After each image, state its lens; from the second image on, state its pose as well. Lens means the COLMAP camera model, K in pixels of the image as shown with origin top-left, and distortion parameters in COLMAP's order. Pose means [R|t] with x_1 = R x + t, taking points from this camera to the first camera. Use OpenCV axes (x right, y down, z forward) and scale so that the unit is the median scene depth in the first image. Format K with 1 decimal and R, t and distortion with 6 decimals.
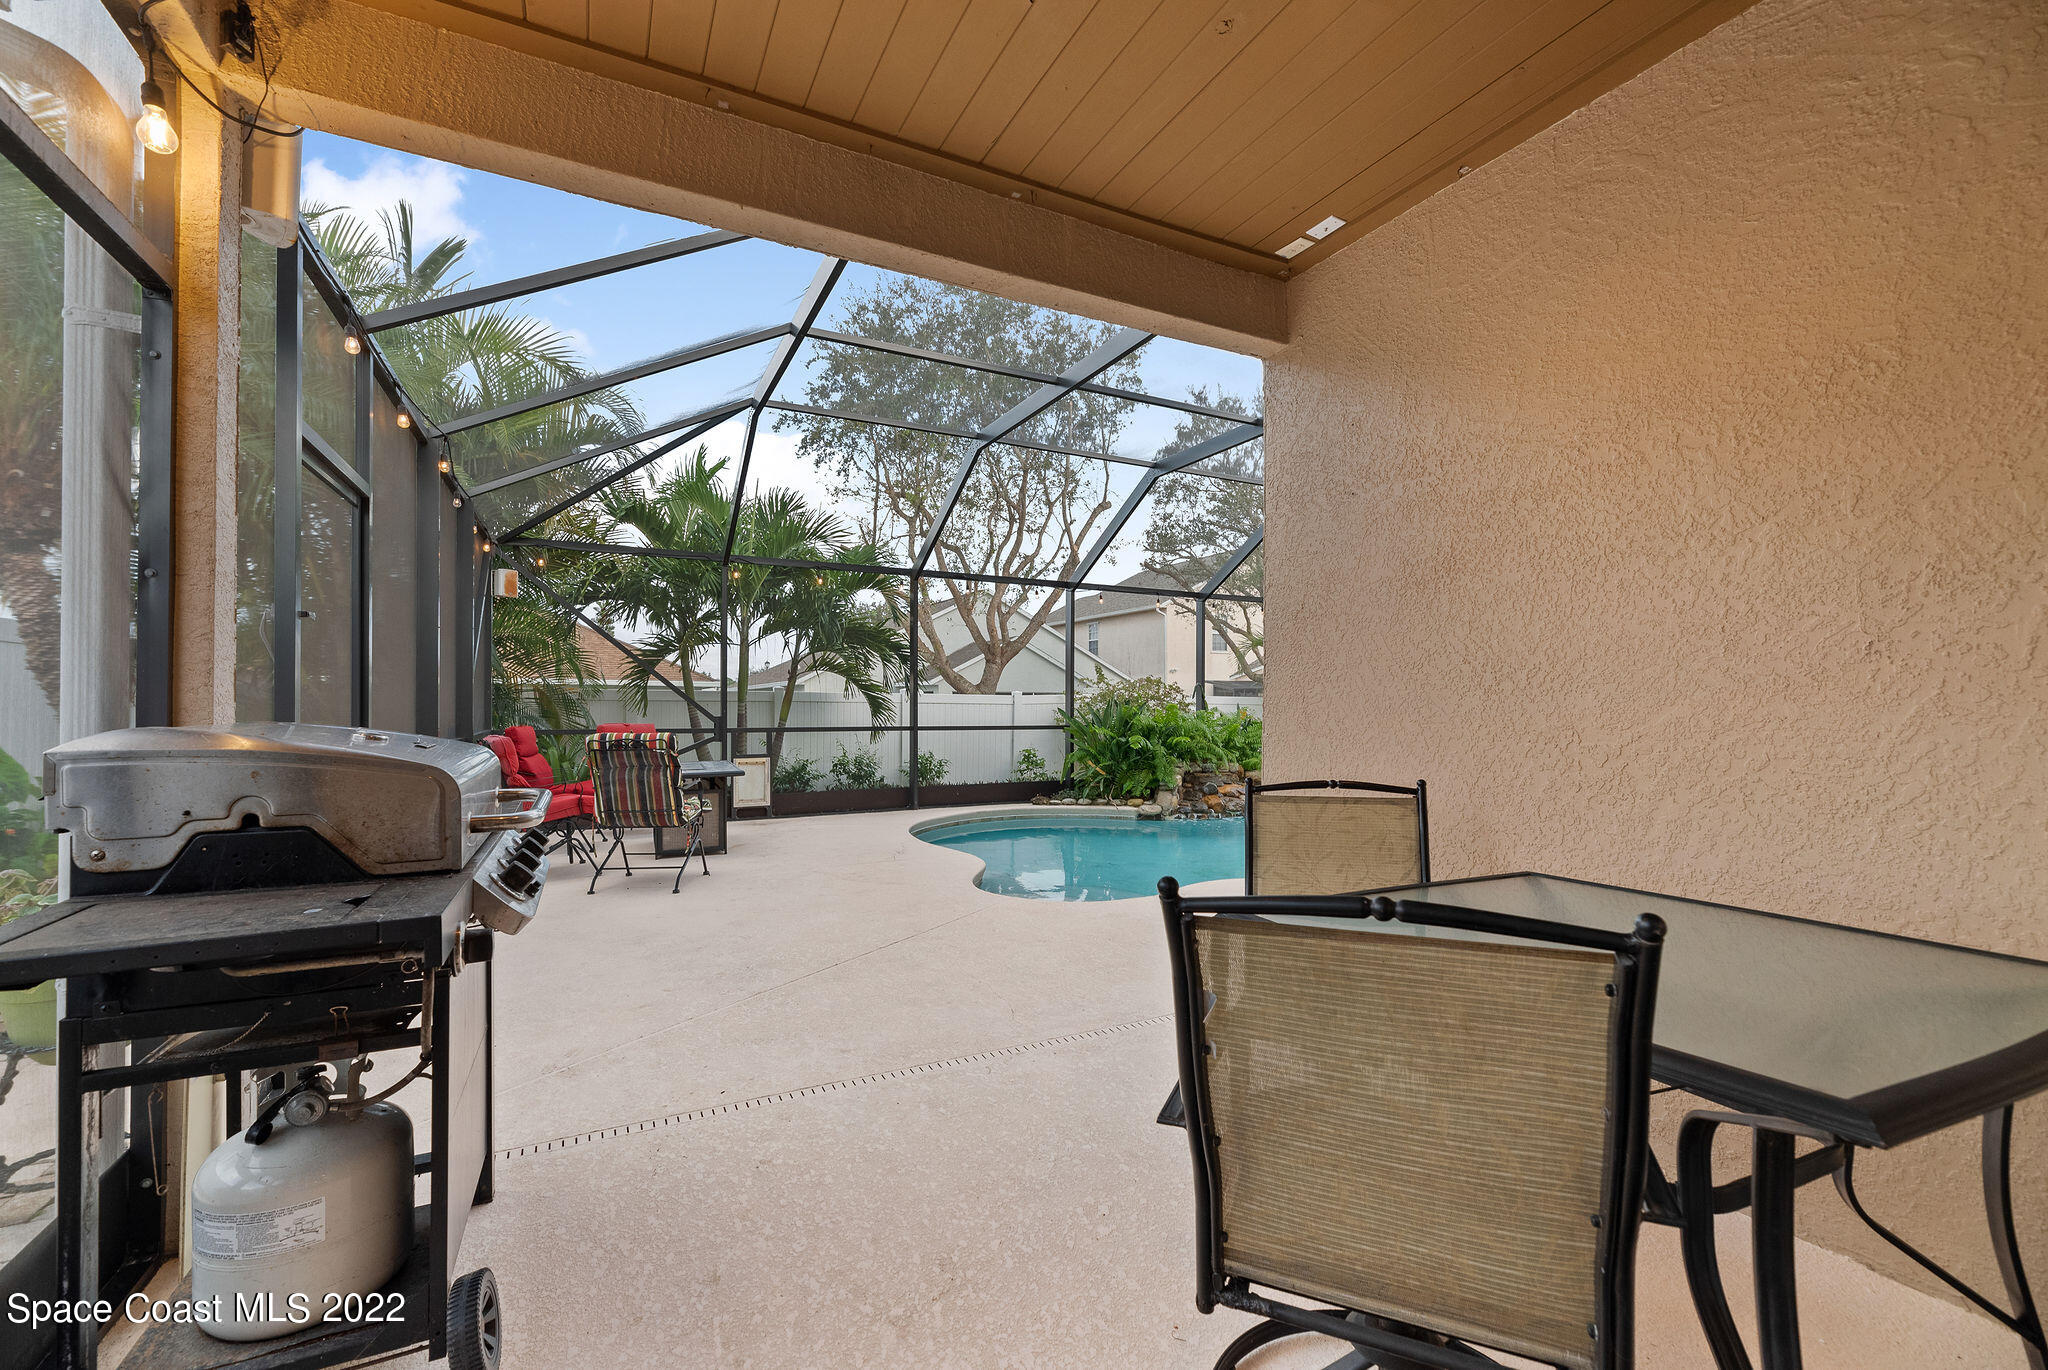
lens RADIAL K [[833.2, 0, 1016.2], [0, 833.2, 705.2], [0, 0, 1]] dist [0.000251, -0.000192]
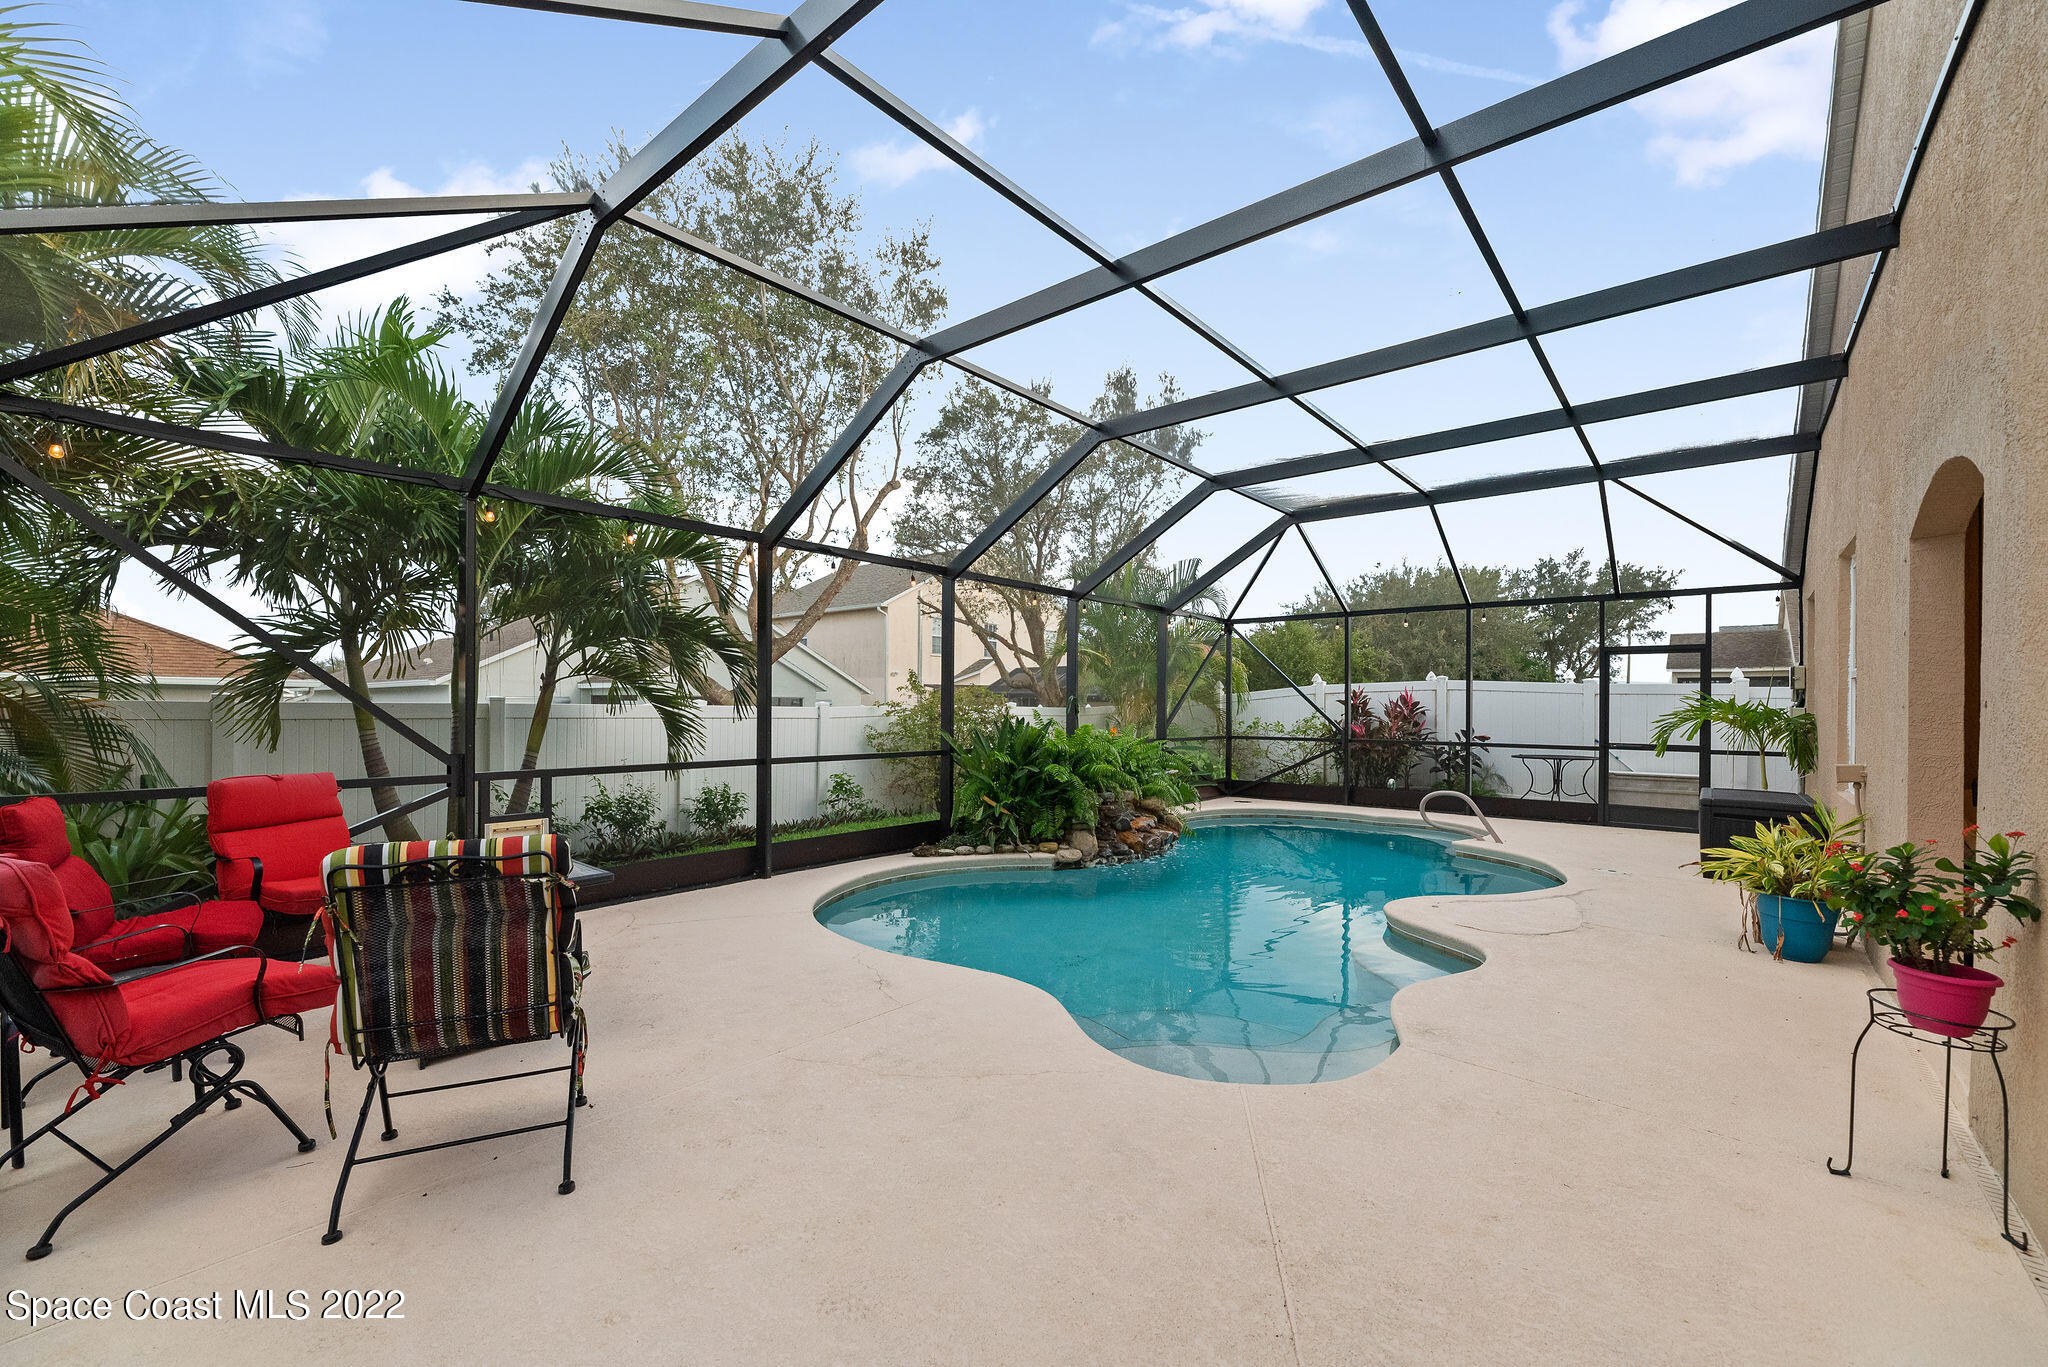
lens RADIAL K [[833.2, 0, 1016.2], [0, 833.2, 703.7], [0, 0, 1]] dist [0.000251, -0.000192]
pose [[0.921124, 0.002404, 0.389261, -0.198103], [-0.001725, 0.999996, -0.002095, -0.019581], [-0.389265, 0.001259, 0.921125, 0.272052]]
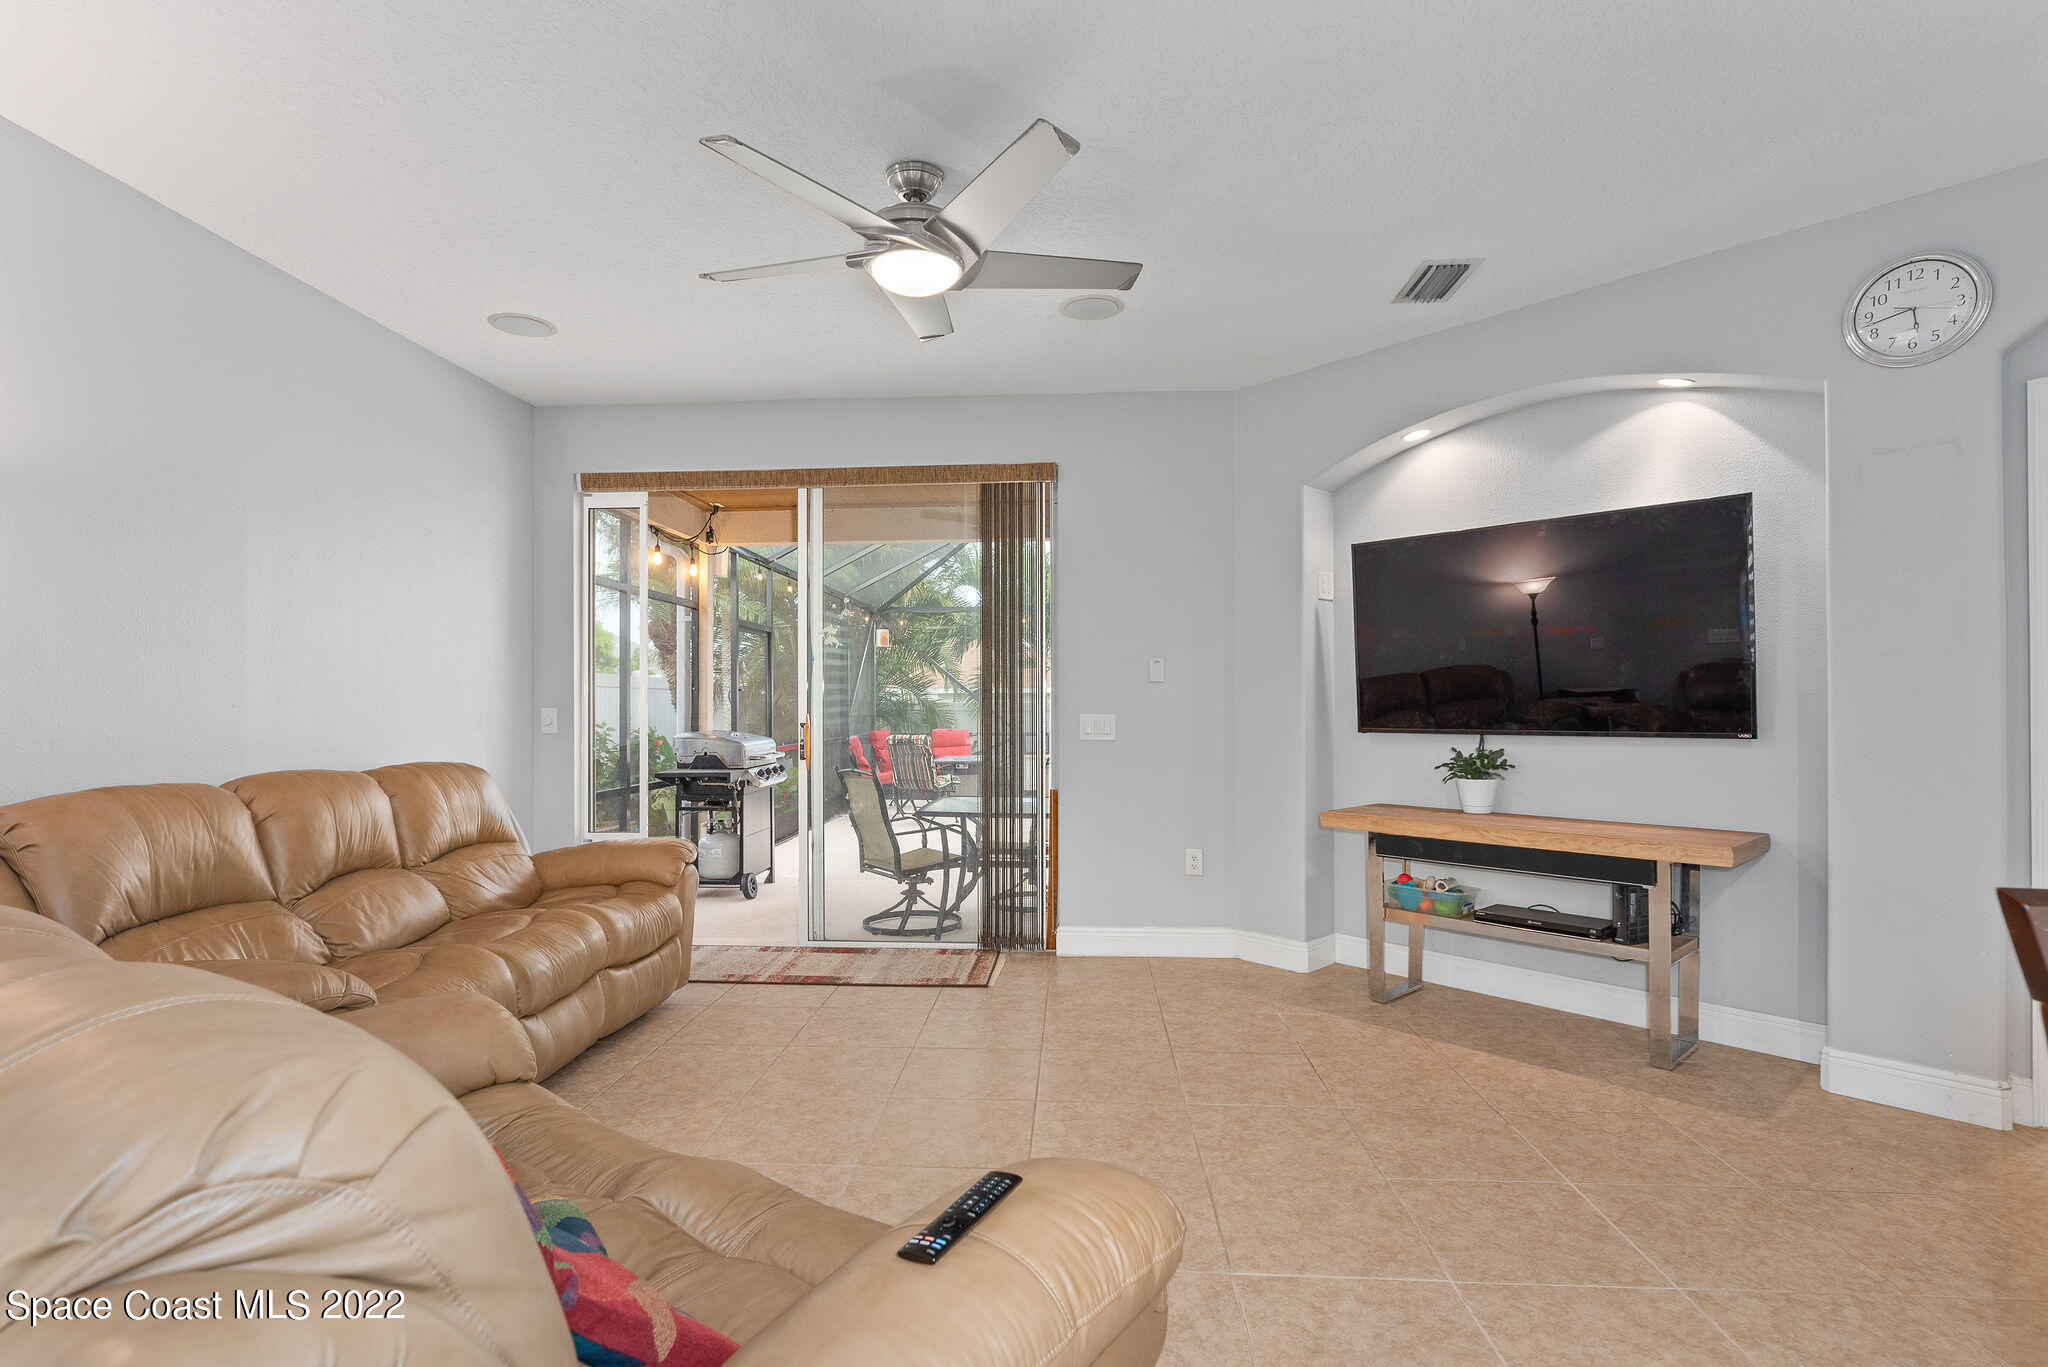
lens RADIAL K [[1007.2, 0, 1019.1], [0, 1007.2, 697.1], [0, 0, 1]] dist [-0.000874, 0.000281]
pose [[0.857892, -0.010588, -0.513721, 0.452063], [0.006516, 0.999931, -0.009729, -0.013500], [0.513789, 0.004999, 0.857902, -0.379118]]
